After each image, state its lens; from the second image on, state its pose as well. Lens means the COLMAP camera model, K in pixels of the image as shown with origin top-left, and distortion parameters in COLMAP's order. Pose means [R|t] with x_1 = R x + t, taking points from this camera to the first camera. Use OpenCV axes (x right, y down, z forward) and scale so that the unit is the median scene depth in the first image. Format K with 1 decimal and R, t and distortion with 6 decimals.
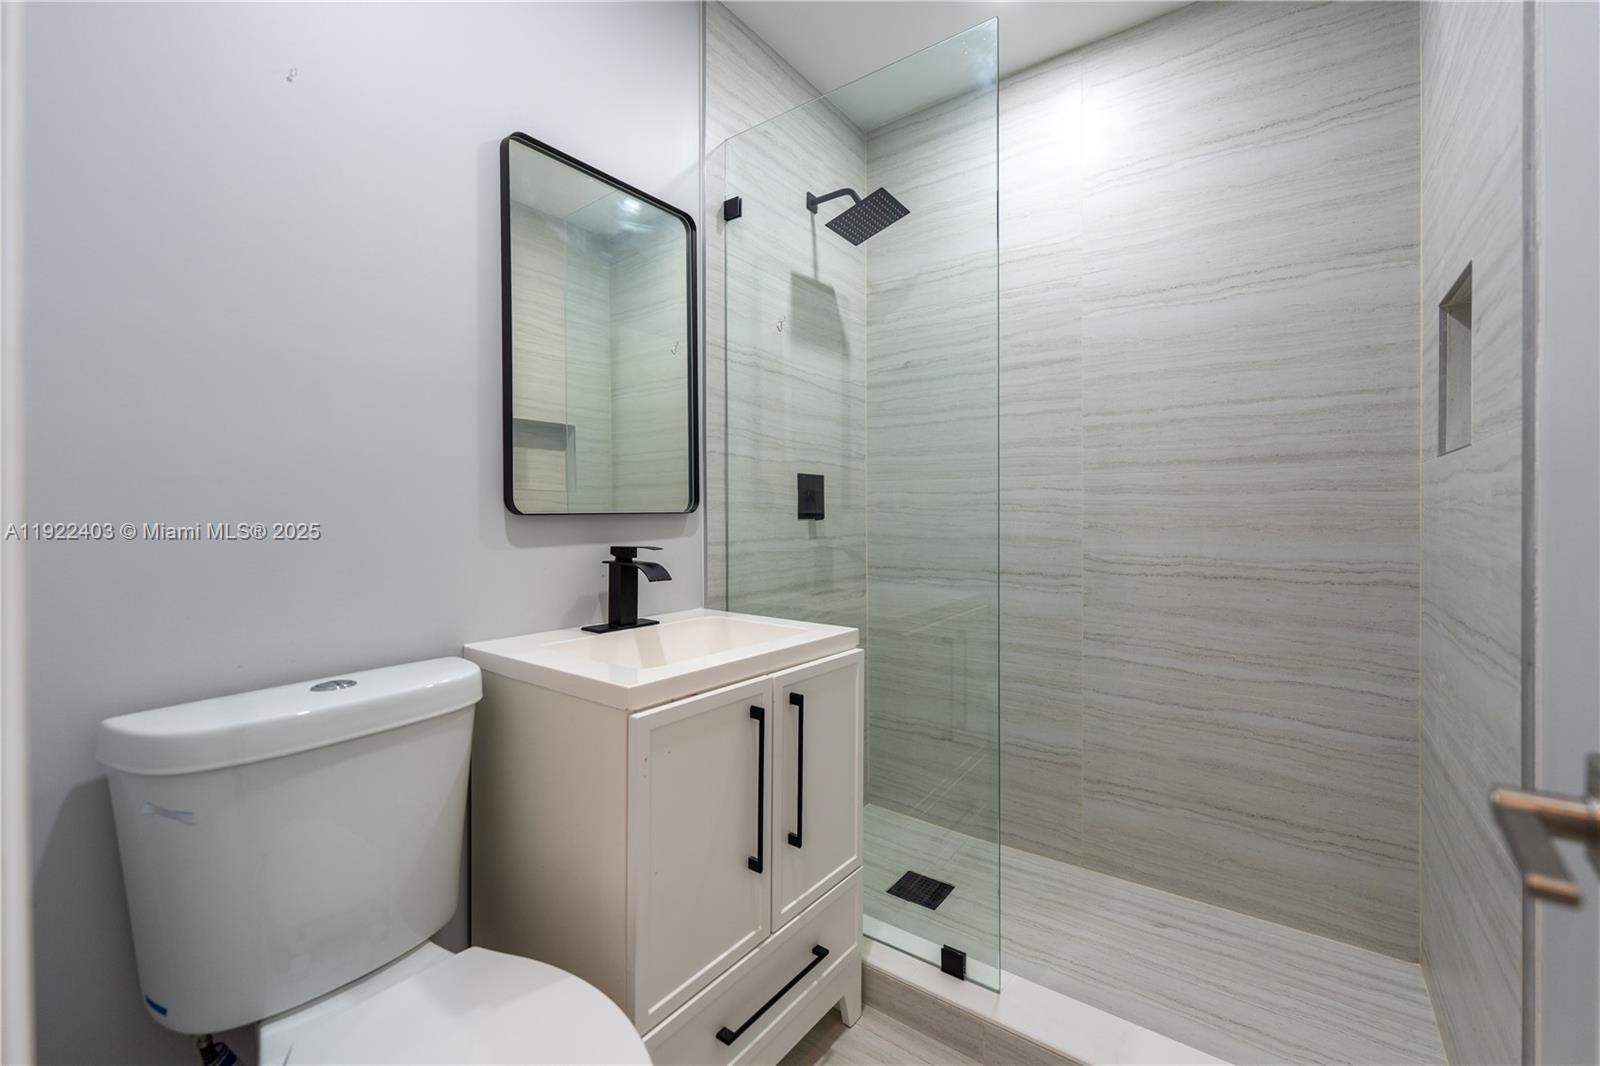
lens RADIAL K [[647.9, 0, 804.8], [0, 647.9, 499.9], [0, 0, 1]] dist [0.002141, 0.000157]
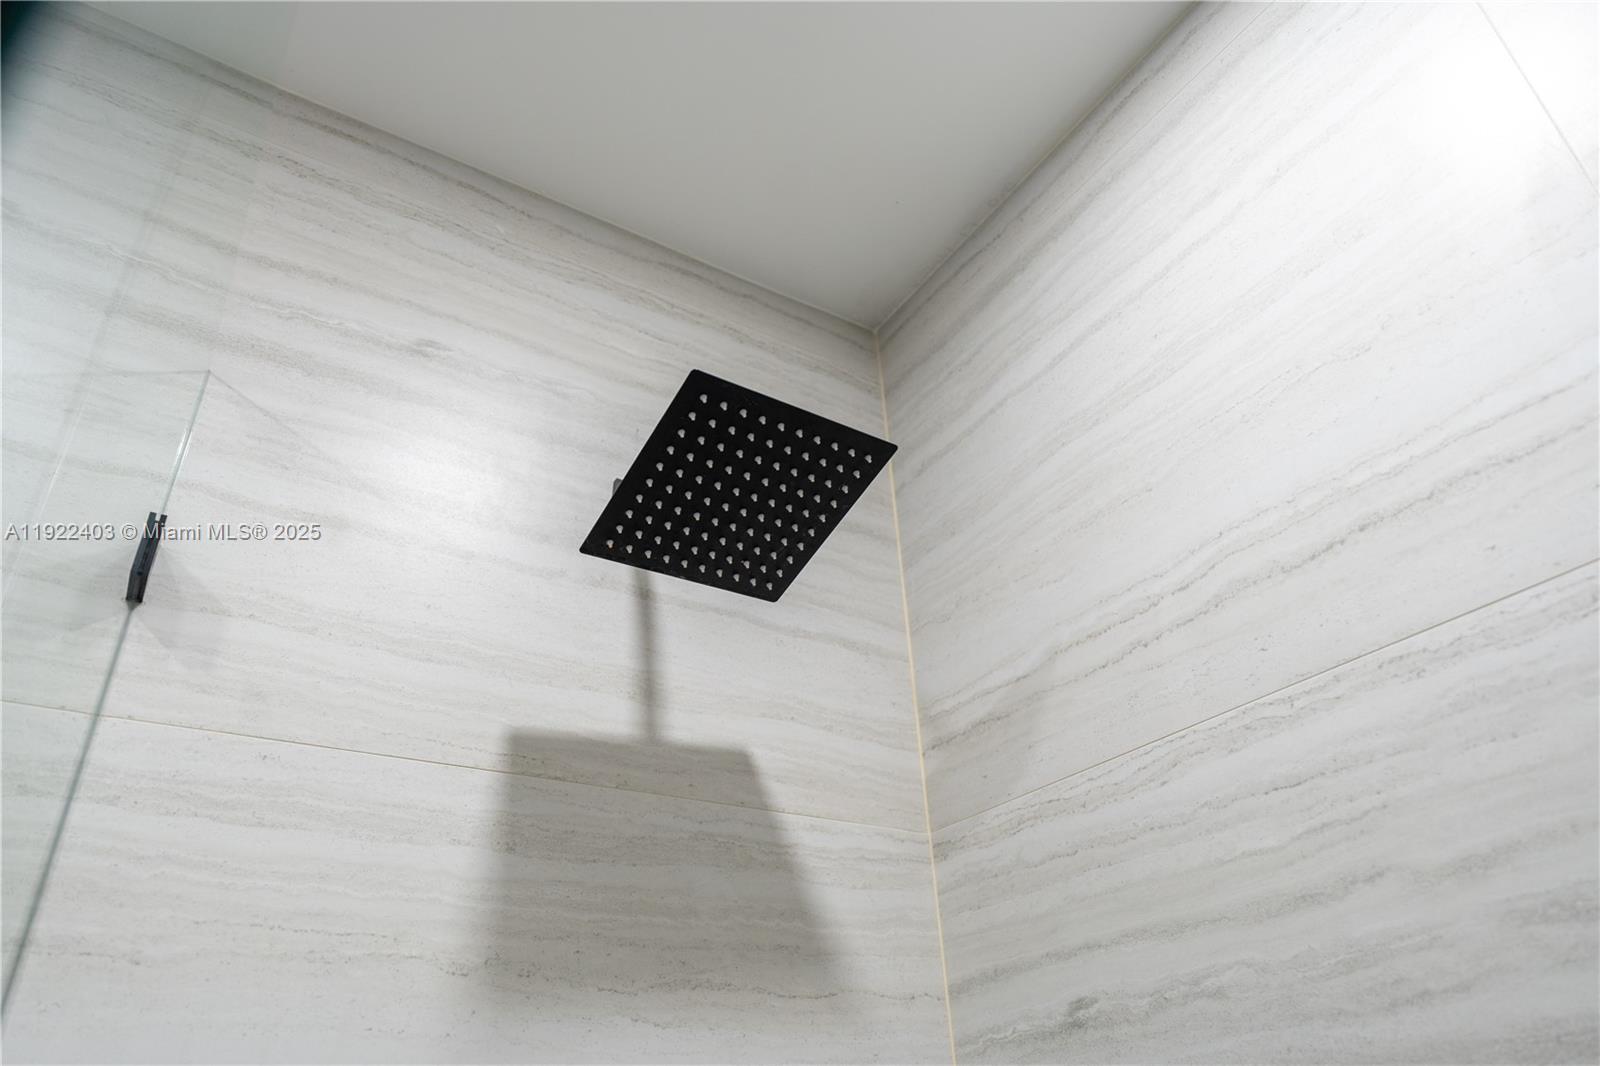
lens RADIAL K [[1044.8, 0, 806.2], [0, 1044.8, 510.2], [0, 0, 1]] dist [-0.000537, -0.001363]
pose [[0.929996, -0.224587, -0.290977, 0.223359], [0.043298, 0.853050, -0.520030, -0.175762], [0.365010, 0.471027, 0.803058, 0.582917]]
